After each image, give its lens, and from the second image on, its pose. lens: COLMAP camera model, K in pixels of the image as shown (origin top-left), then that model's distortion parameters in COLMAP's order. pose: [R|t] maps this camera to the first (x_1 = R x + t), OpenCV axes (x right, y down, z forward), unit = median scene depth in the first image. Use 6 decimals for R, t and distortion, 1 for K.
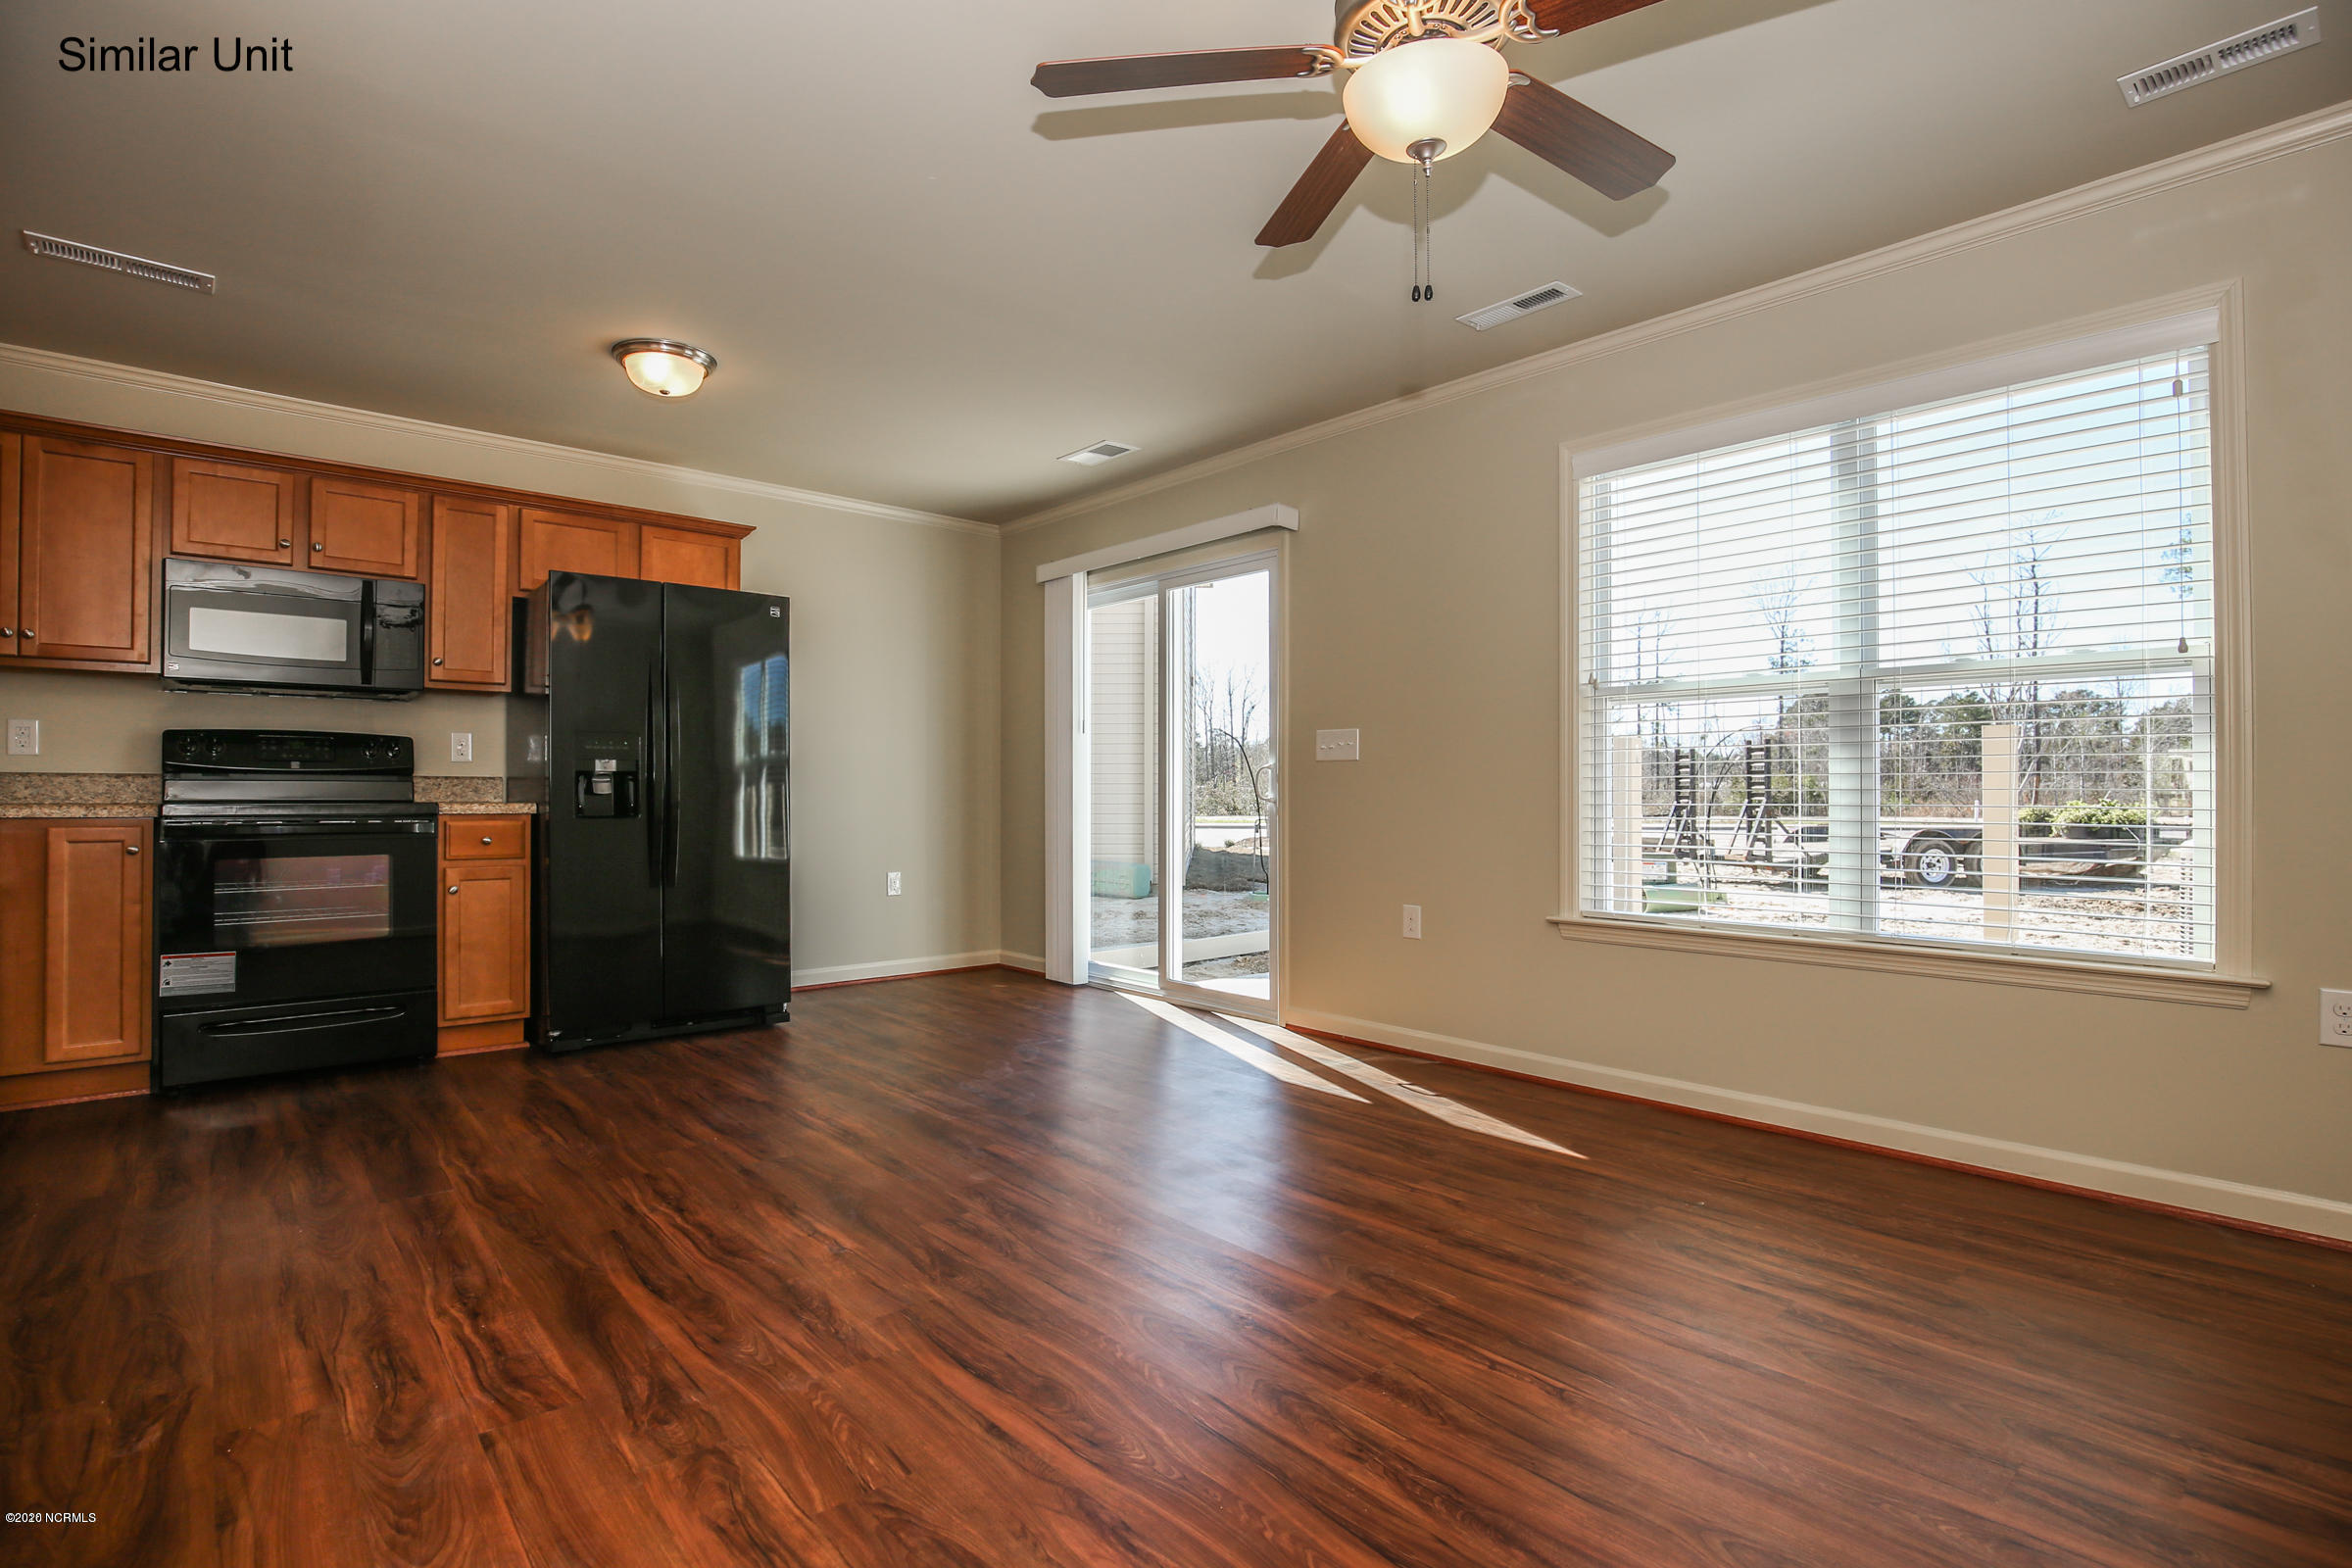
lens RADIAL K [[1104.5, 0, 1176.0], [0, 1104.5, 784.0], [0, 0, 1]] dist [-0.028469, 0.000155]
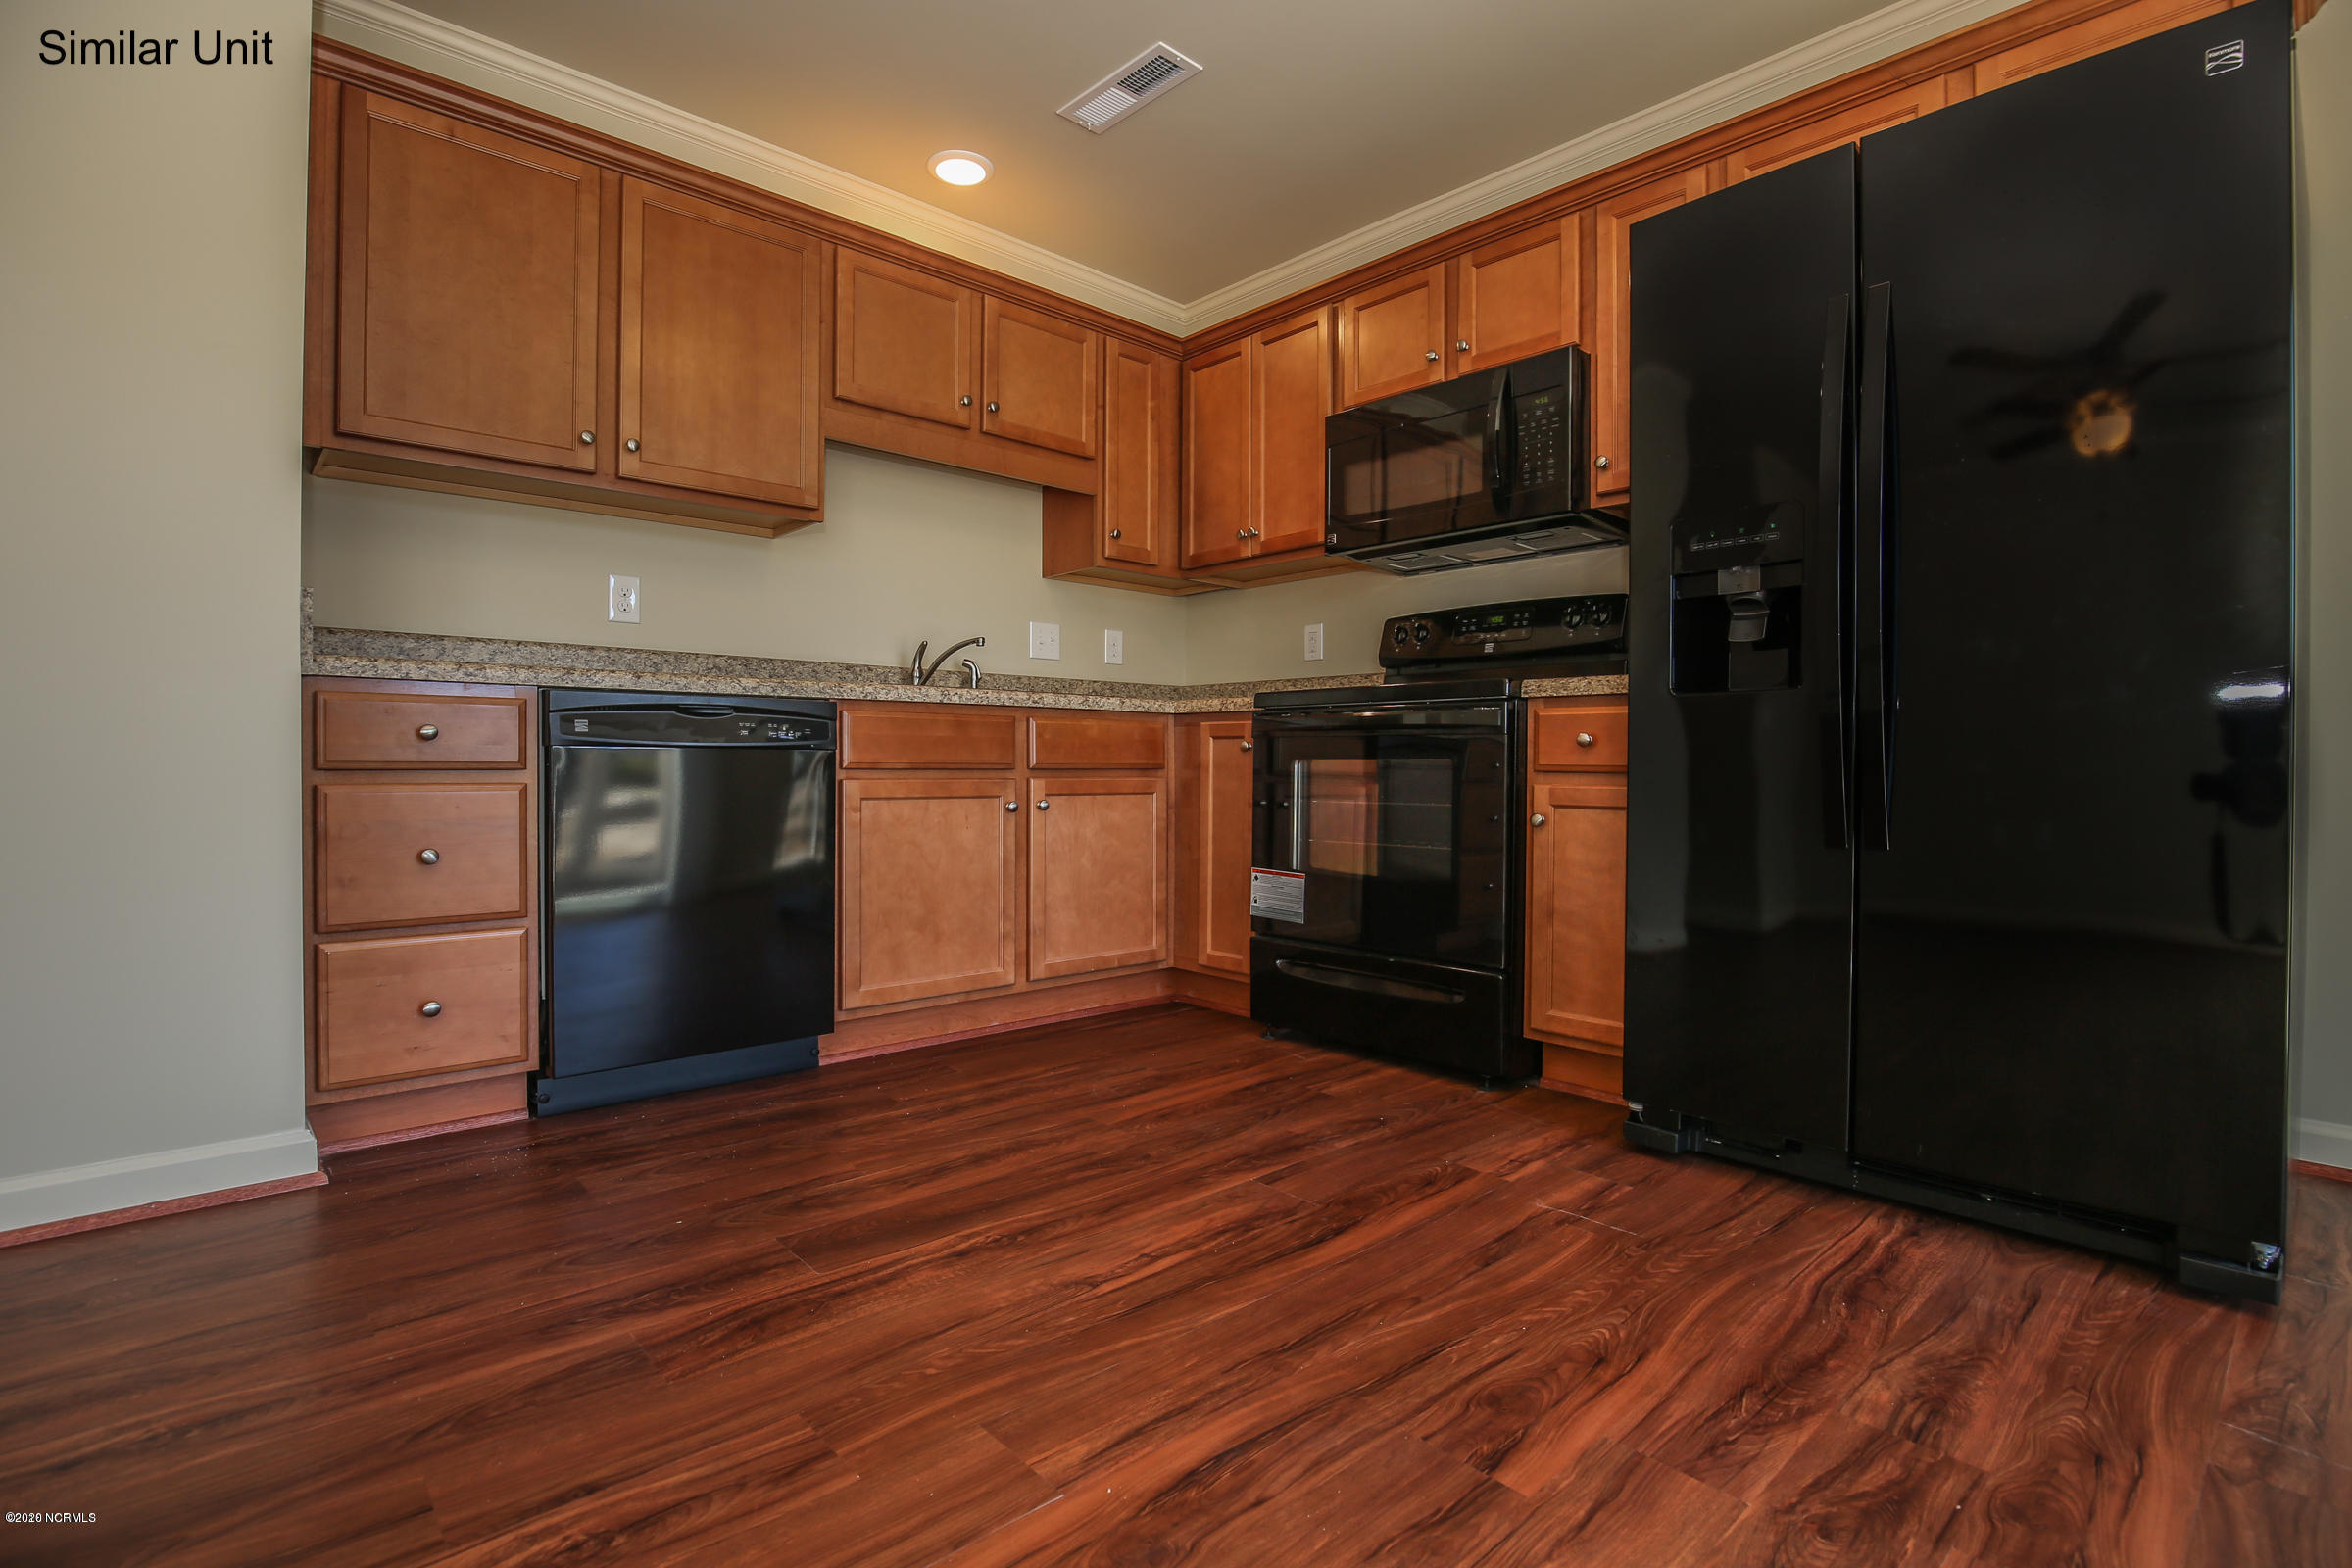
lens RADIAL K [[1104.5, 0, 1176.0], [0, 1104.5, 784.0], [0, 0, 1]] dist [-0.028469, 0.000155]
pose [[0.011494, 0.015402, -0.999815, -0.059847], [0.004467, 0.999871, 0.015454, 0.081182], [0.999924, -0.004644, 0.011423, 0.969548]]
